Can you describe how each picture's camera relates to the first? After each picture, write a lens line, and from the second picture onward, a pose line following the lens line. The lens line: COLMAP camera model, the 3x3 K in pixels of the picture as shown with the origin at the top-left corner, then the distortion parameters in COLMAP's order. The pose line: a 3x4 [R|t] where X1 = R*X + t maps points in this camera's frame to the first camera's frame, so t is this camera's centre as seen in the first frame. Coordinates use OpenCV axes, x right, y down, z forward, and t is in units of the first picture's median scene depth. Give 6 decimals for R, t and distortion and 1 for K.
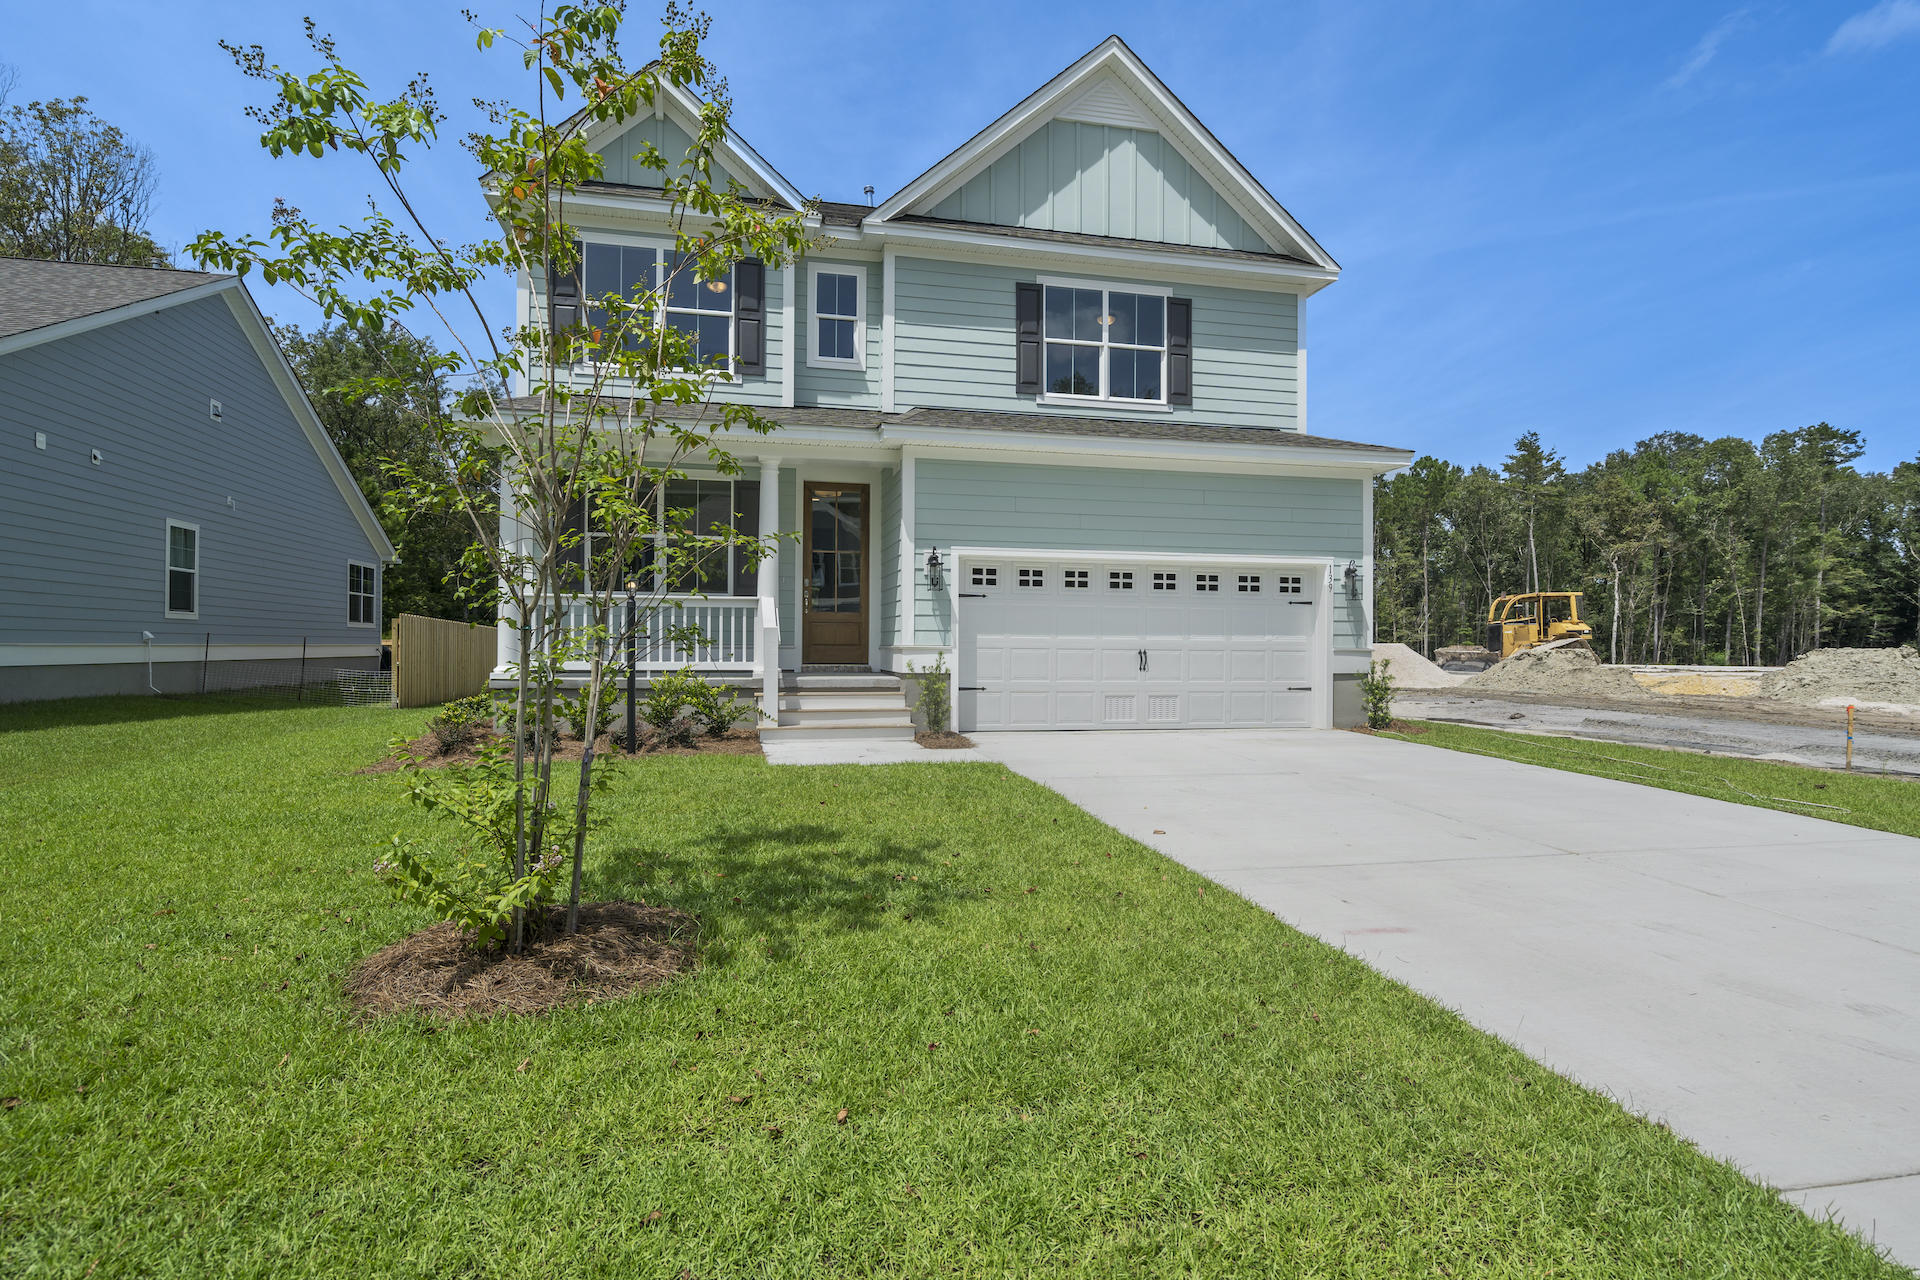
lens RADIAL K [[990.7, 0, 1074.5], [0, 990.7, 645.6], [0, 0, 1]] dist [0.002567, 0.000612]
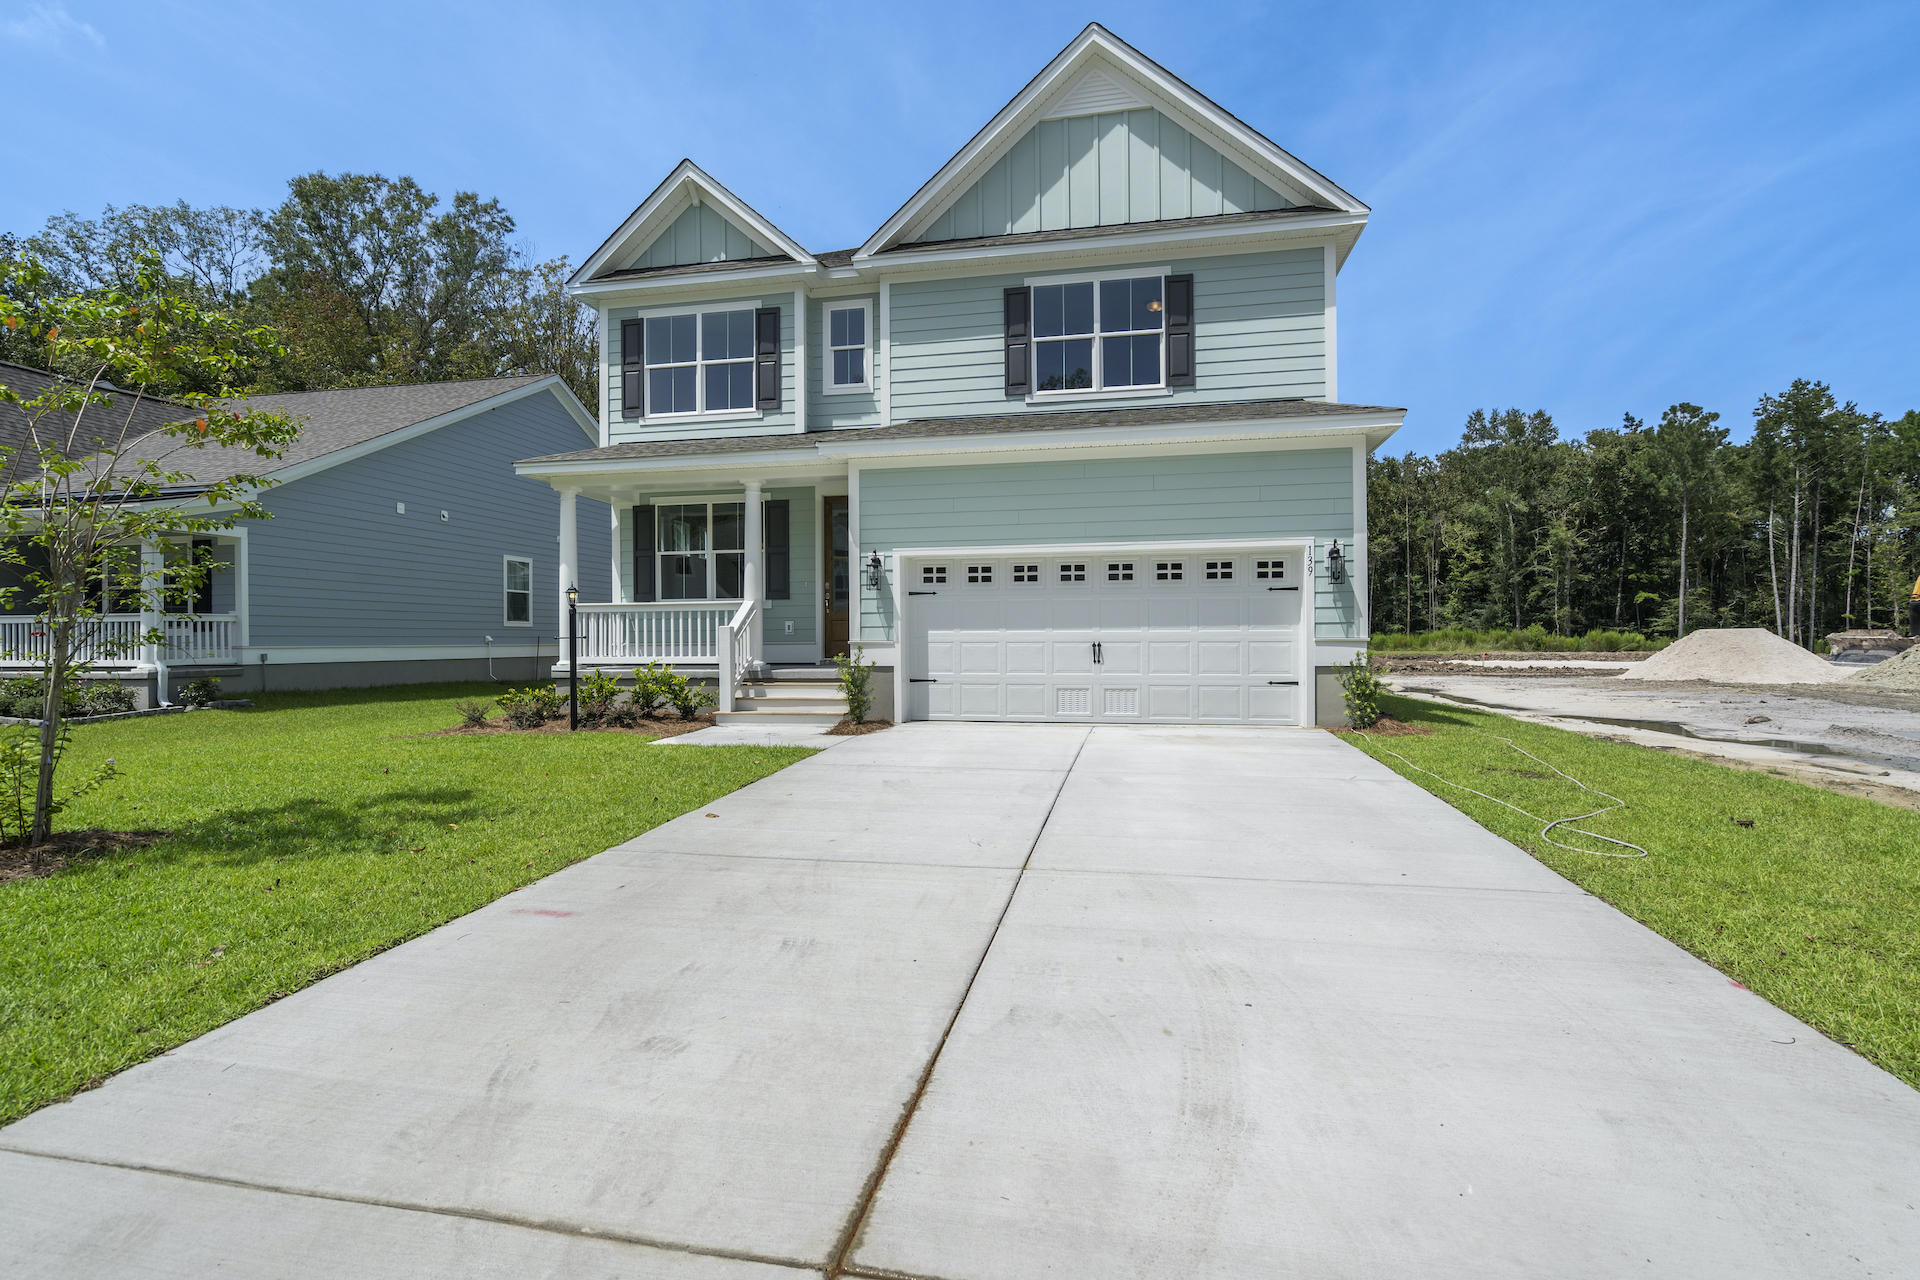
lens RADIAL K [[951.5, 0, 960.0], [0, 951.5, 642.7], [0, 0, 1]] dist [0.002815, 0.000104]
pose [[0.905389, -0.010360, -0.424456, 0.332489], [0.012002, 0.999927, 0.001193, 0.001820], [0.424413, -0.006174, 0.905448, 0.080692]]
